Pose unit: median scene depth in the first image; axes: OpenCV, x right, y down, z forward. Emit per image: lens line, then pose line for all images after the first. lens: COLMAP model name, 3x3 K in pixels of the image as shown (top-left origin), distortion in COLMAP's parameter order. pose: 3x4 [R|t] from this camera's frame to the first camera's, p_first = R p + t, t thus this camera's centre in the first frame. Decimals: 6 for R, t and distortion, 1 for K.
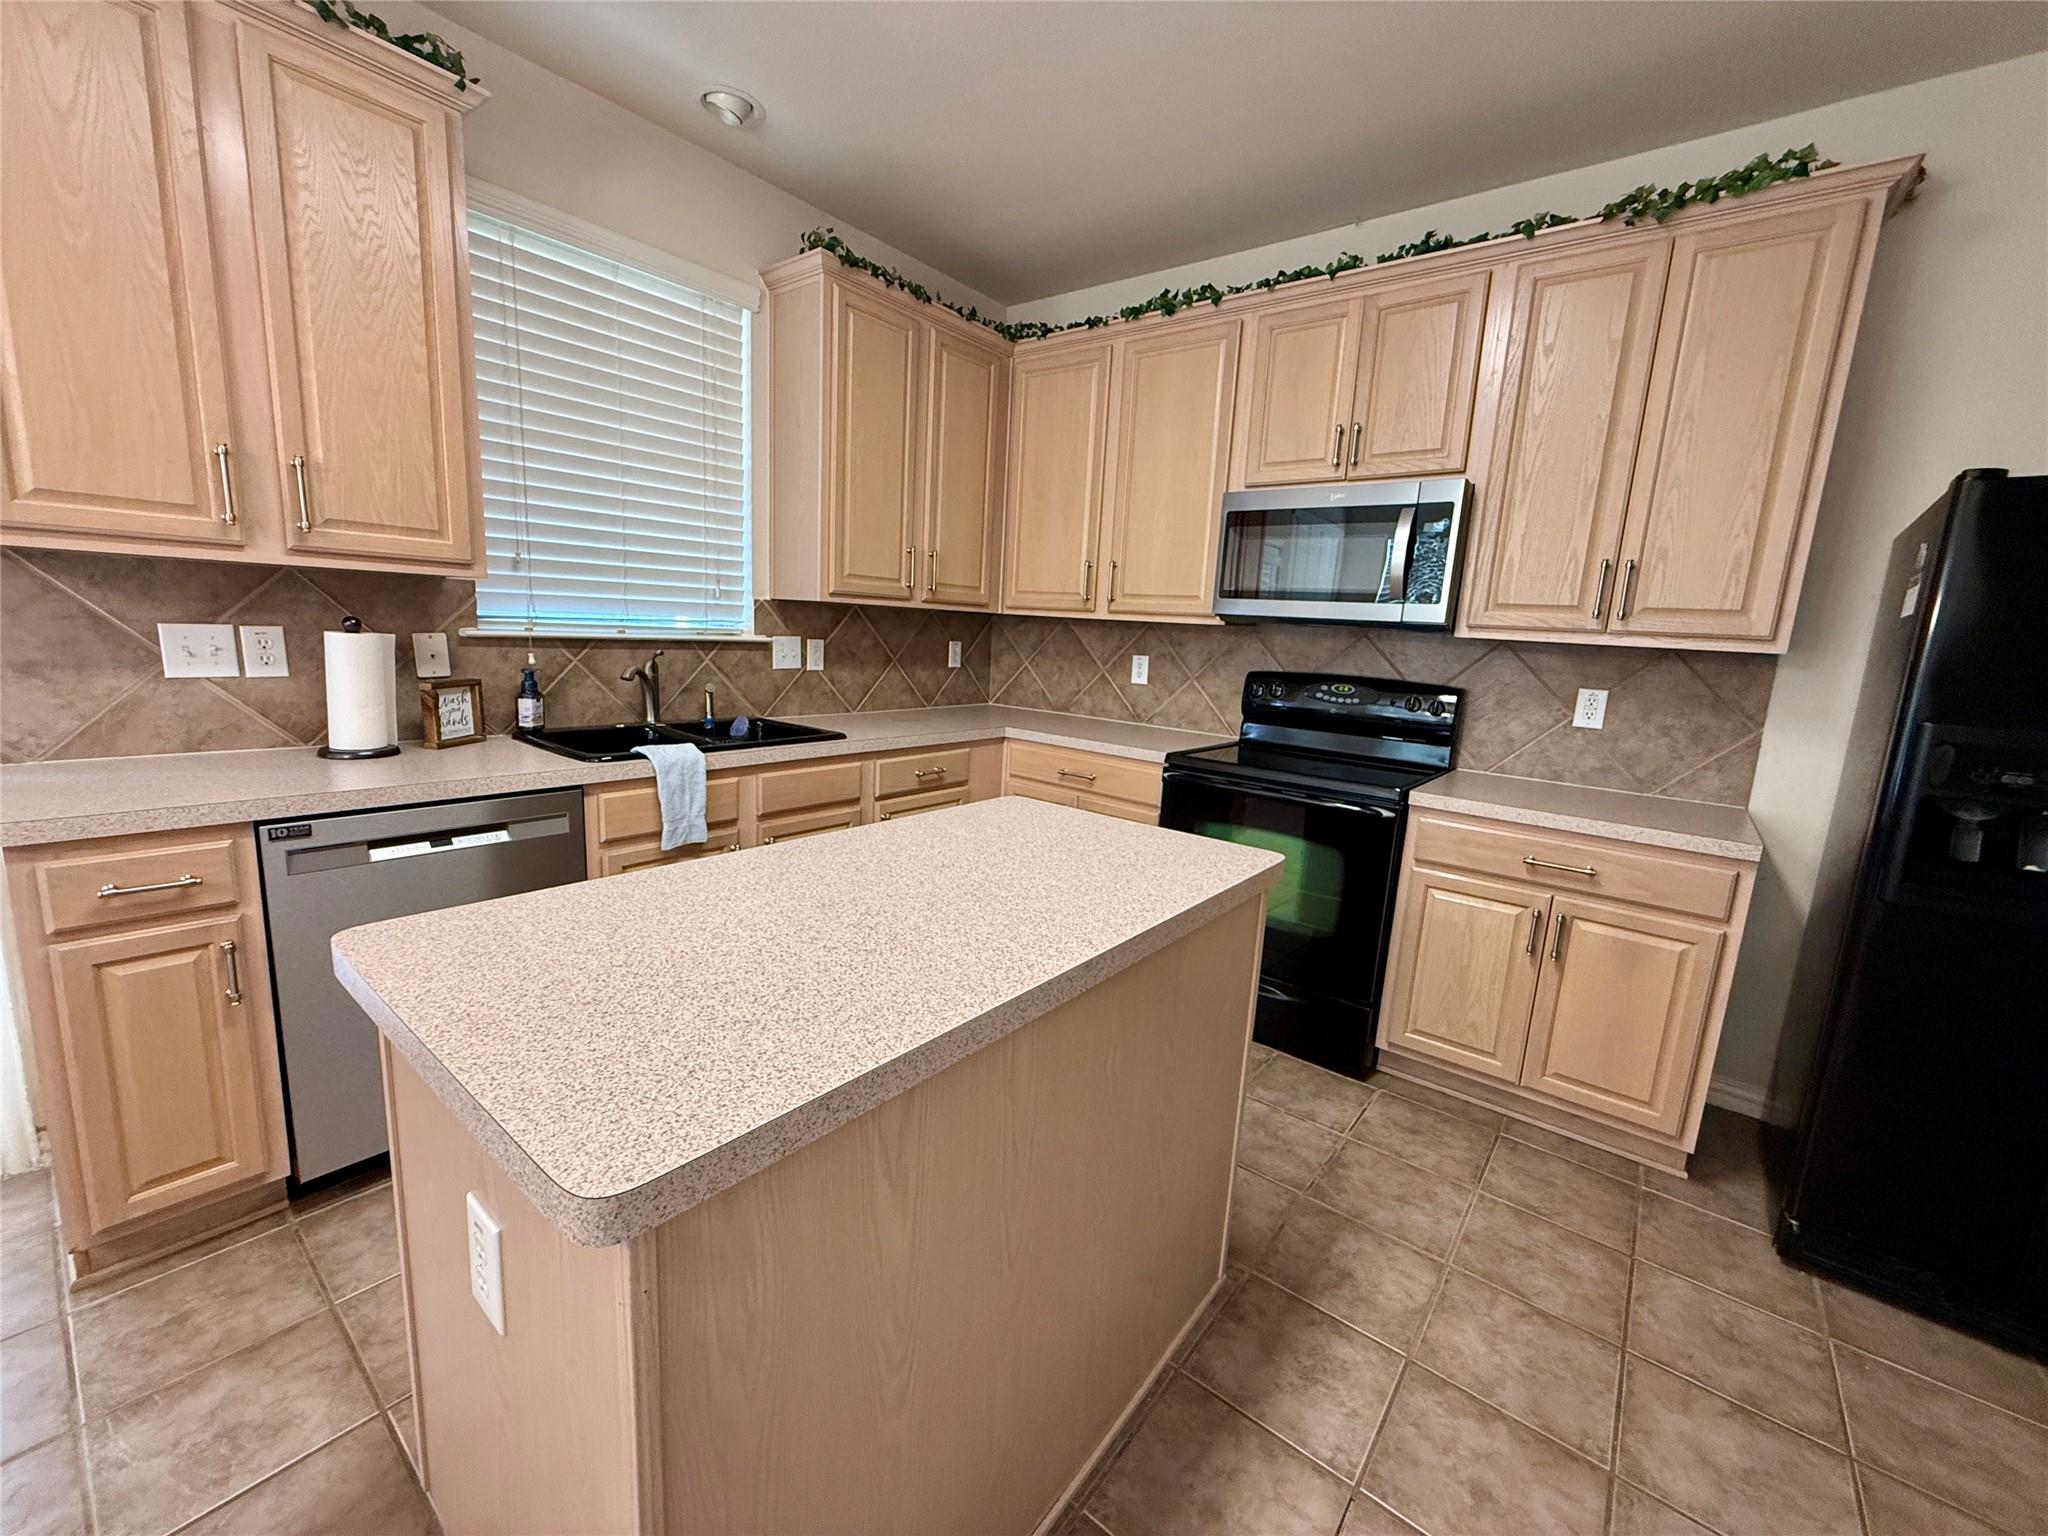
lens RADIAL K [[828.2, 0, 1024.0], [0, 828.2, 768.0], [0, 0, 1]] dist [0.000558, -0.000127]
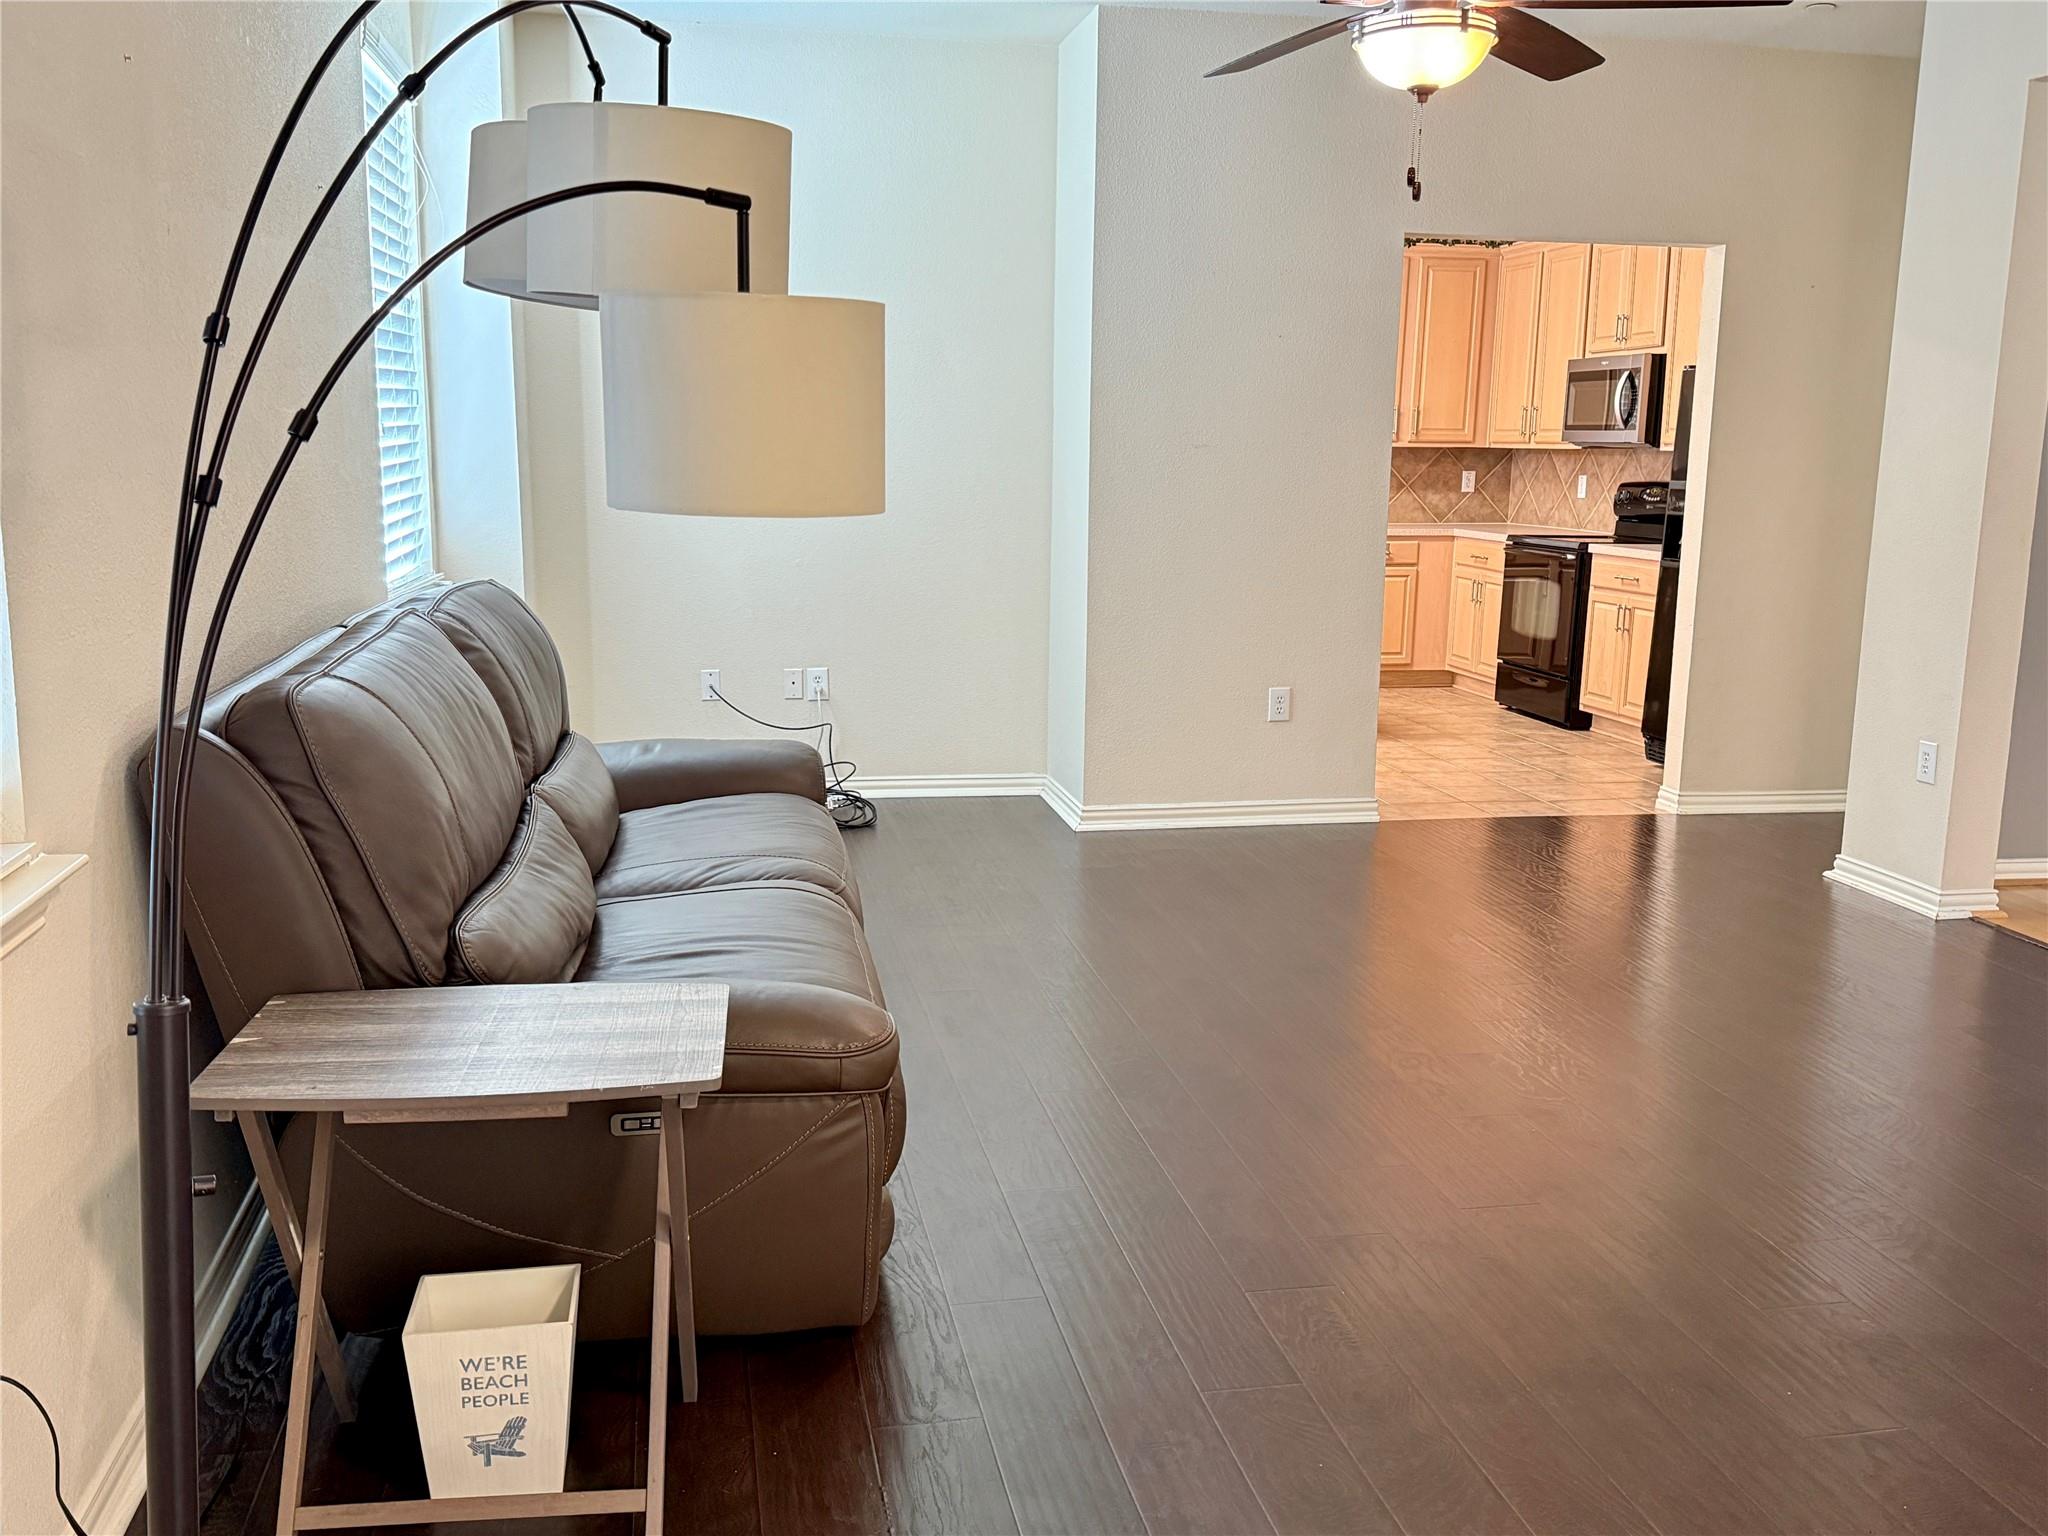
lens RADIAL K [[1783.8, 0, 1024.0], [0, 1783.8, 768.0], [0, 0, 1]] dist [0.003947, 0.001099]
pose [[0.761316, 0.068577, -0.644745, 1.265722], [-0.079934, 0.996732, 0.011629, 0.341349], [0.643435, 0.042684, 0.764309, -1.589418]]
